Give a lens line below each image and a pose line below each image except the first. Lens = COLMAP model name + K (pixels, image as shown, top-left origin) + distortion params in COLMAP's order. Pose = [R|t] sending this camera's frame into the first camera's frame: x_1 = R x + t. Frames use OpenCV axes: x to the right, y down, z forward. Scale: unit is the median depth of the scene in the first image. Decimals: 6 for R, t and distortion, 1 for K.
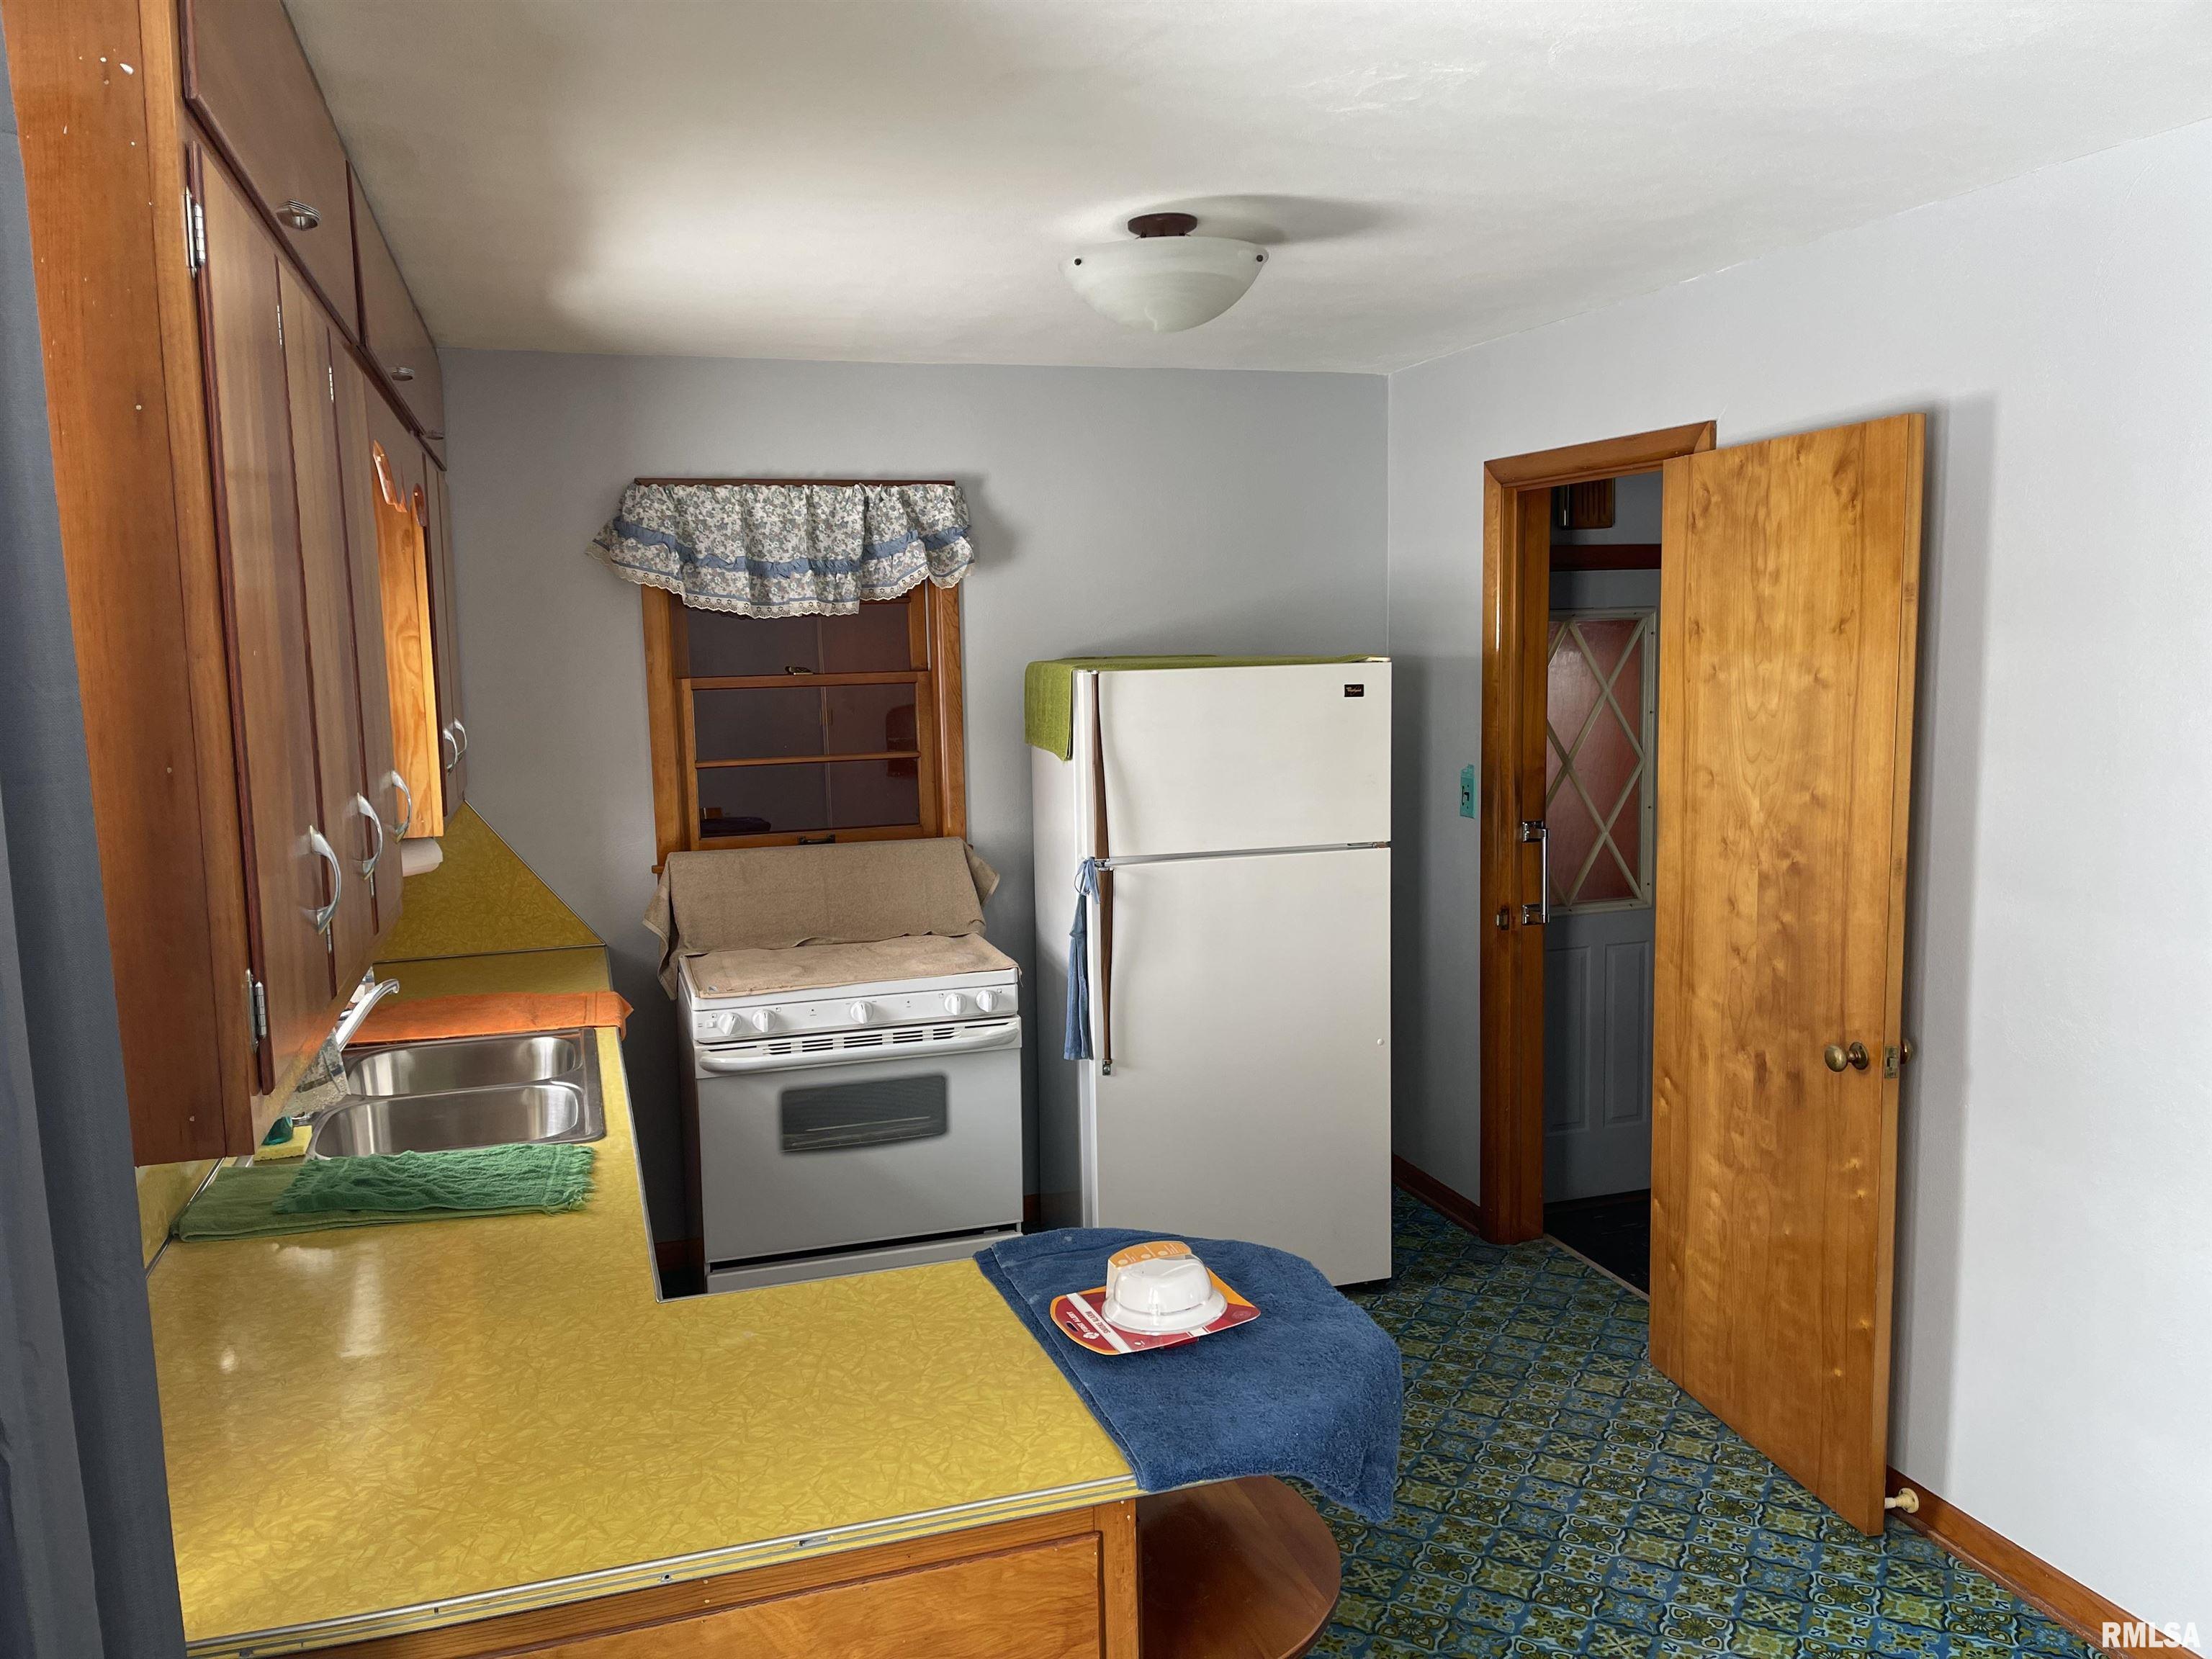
lens RADIAL K [[1671.6, 0, 1101.8], [0, 1671.6, 823.0], [0, 0, 1]] dist [0.050077, -0.044580]
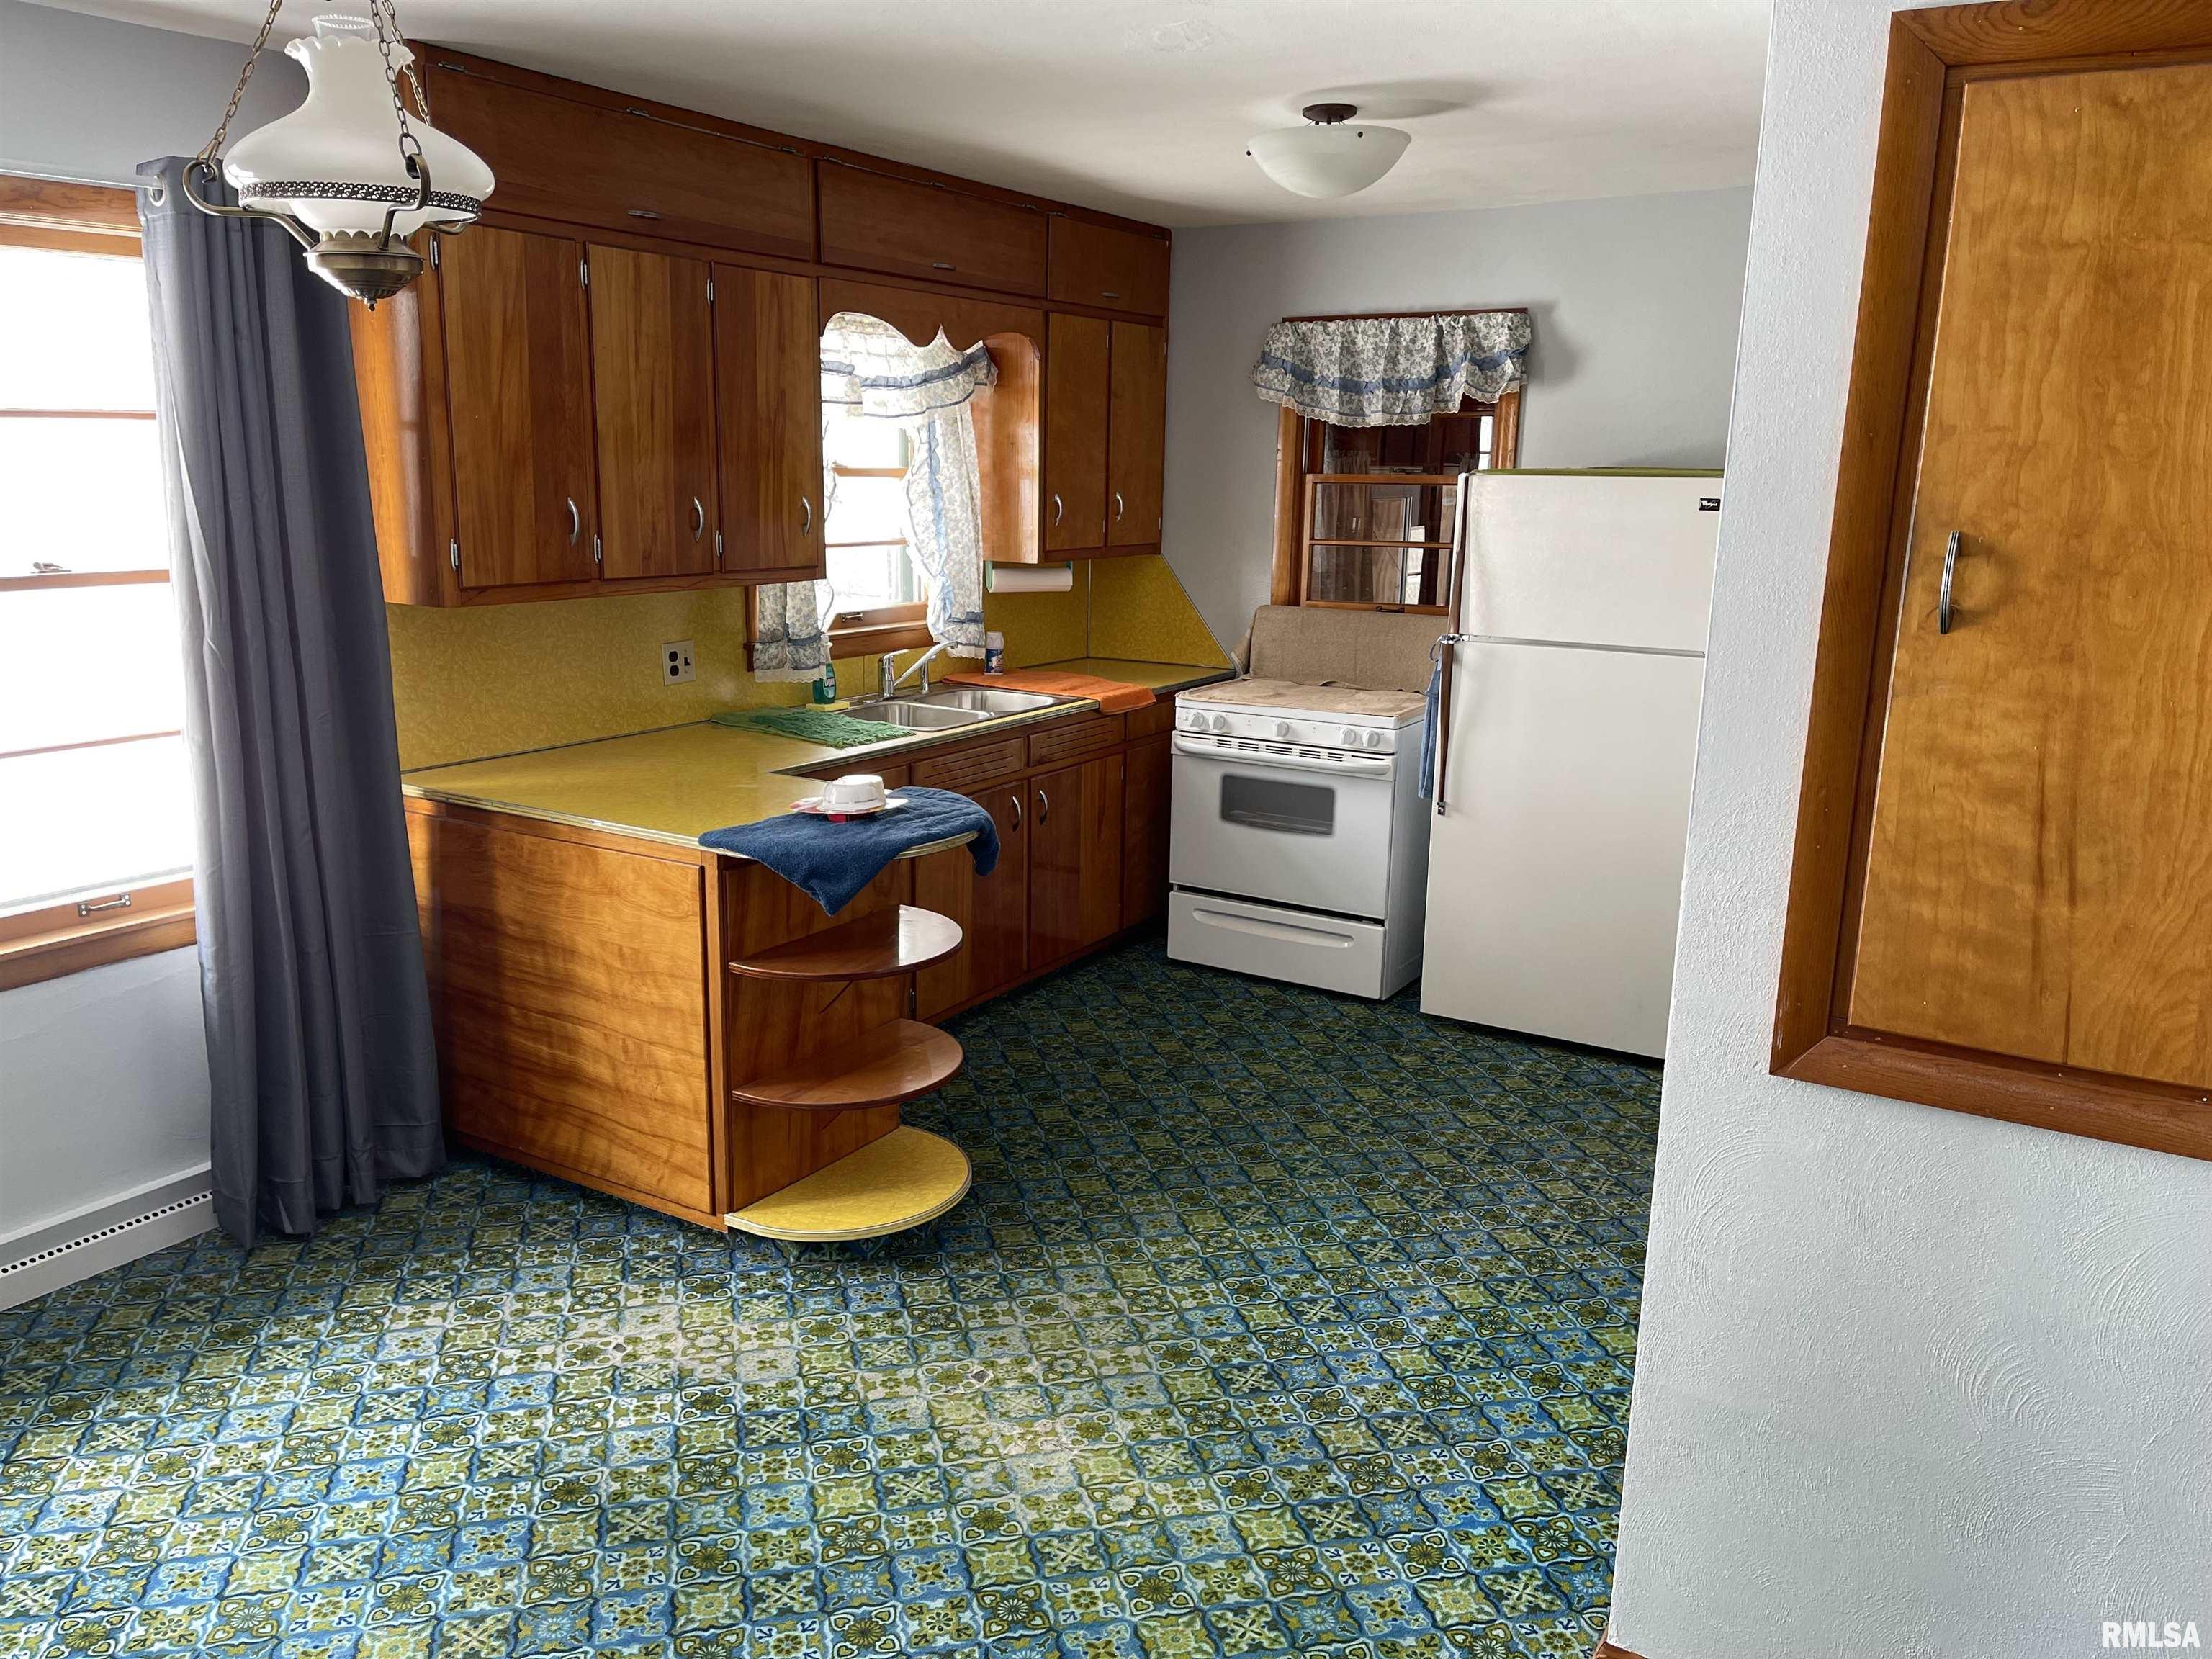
lens RADIAL K [[1671.6, 0, 1092.2], [0, 1671.6, 827.2], [0, 0, 1]] dist [0.050077, -0.044580]
pose [[0.654100, 0.193274, -0.731300, 0.666135], [-0.116294, 0.981006, 0.155251, 0.000649], [0.747415, -0.016504, 0.664152, 0.003706]]
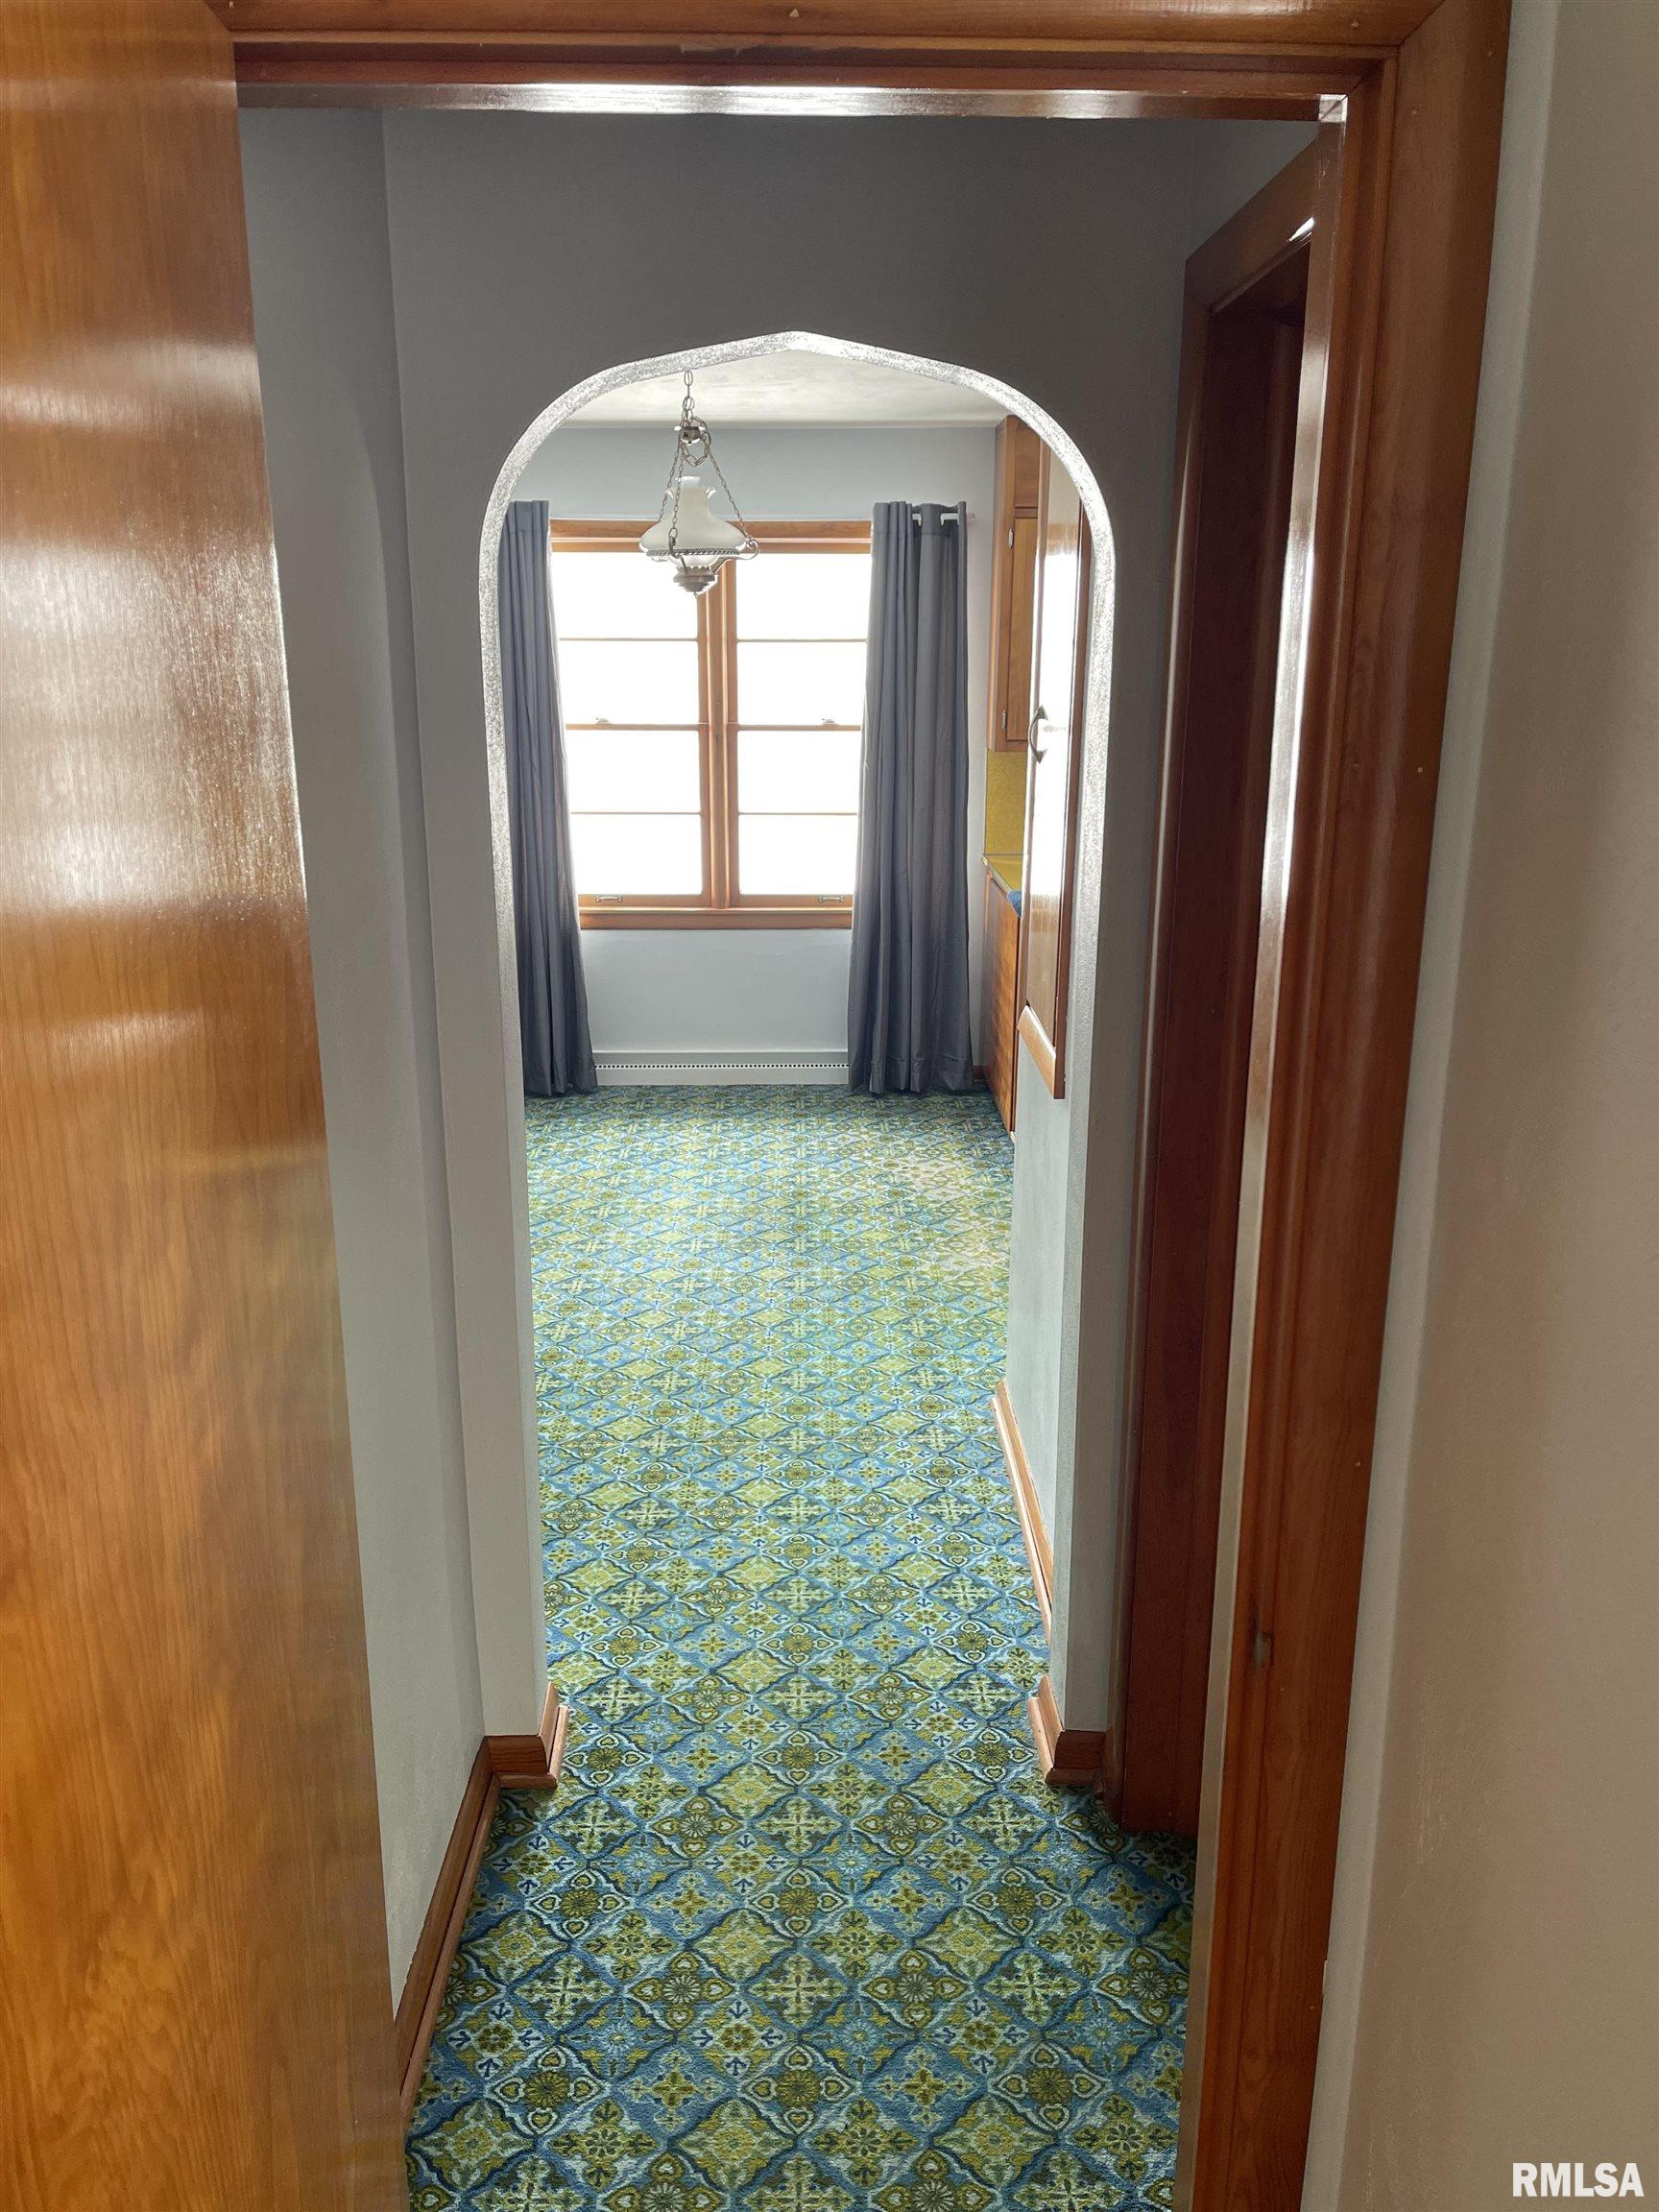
lens RADIAL K [[1671.6, 0, 833.5], [0, 1671.6, 1112.7], [0, 0, 1]] dist [0.050077, -0.044580]
pose [[-0.284333, 0.276562, -0.917970, 1.106258], [-0.108379, 0.942080, 0.317395, -0.066247], [0.952580, 0.189735, -0.237890, 0.449997]]
